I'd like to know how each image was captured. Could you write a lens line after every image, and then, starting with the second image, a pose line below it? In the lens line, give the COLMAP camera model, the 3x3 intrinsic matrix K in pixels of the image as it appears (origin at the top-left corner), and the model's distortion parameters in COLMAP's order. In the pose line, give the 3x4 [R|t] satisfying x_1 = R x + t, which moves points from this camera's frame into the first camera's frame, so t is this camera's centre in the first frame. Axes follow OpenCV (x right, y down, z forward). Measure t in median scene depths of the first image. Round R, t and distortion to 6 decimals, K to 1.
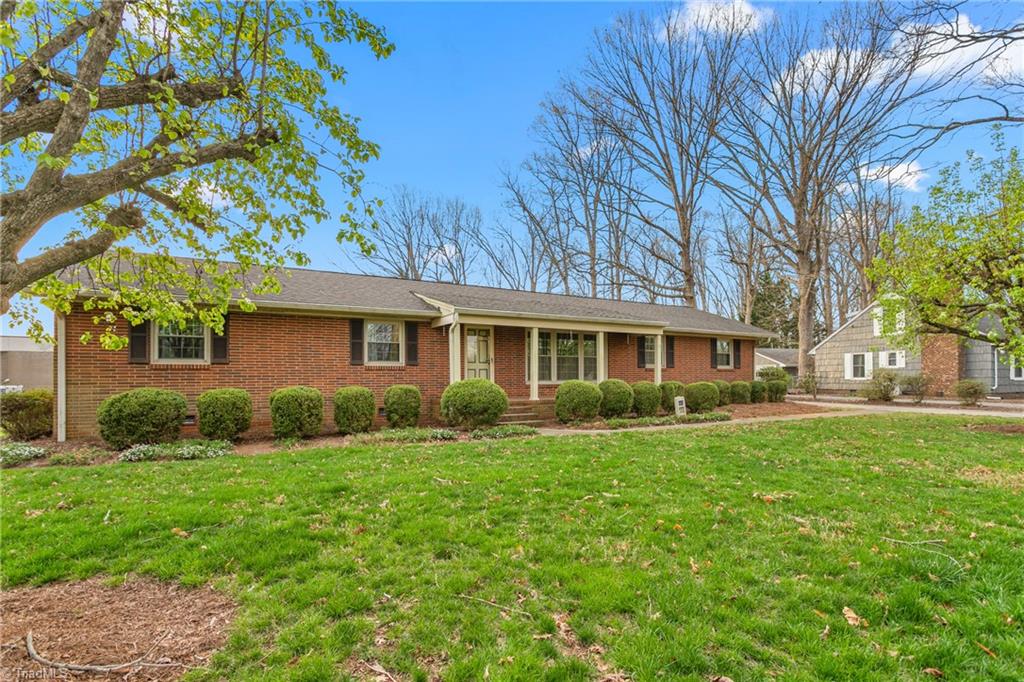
lens RADIAL K [[492.7, 0, 511.4], [0, 492.7, 364.7], [0, 0, 1]] dist [0.000702, 0.000068]
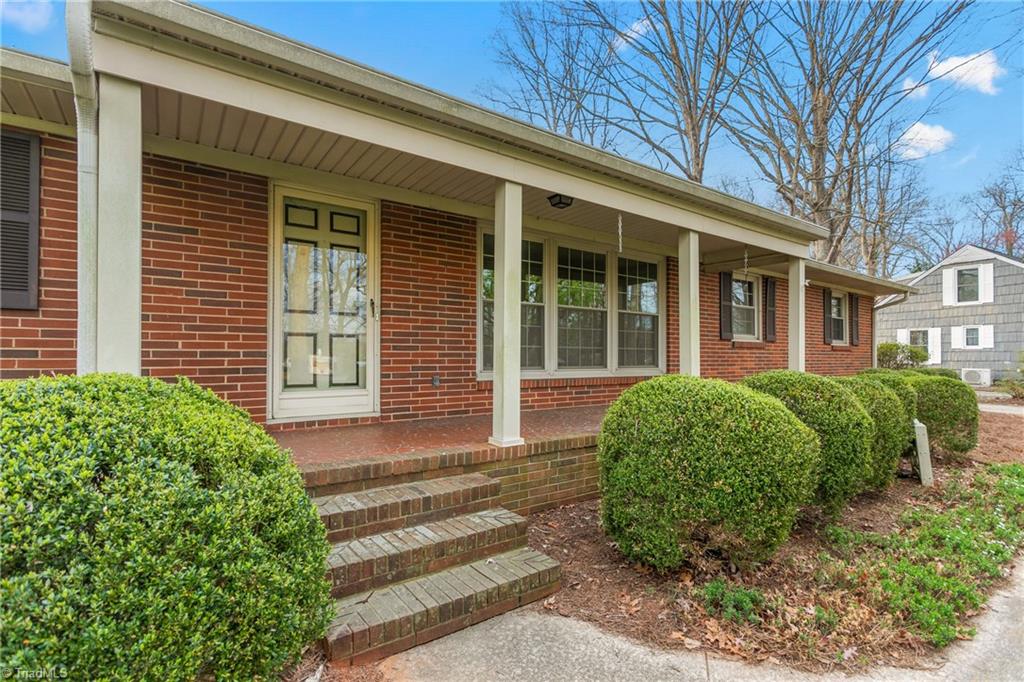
lens RADIAL K [[492.7, 0, 511.4], [0, 492.7, 364.7], [0, 0, 1]] dist [0.000702, 0.000068]
pose [[0.995652, -0.002175, 0.093125, 0.020161], [-0.000576, 0.999564, 0.029507, 0.017901], [-0.093148, -0.029433, 0.995217, 0.631405]]
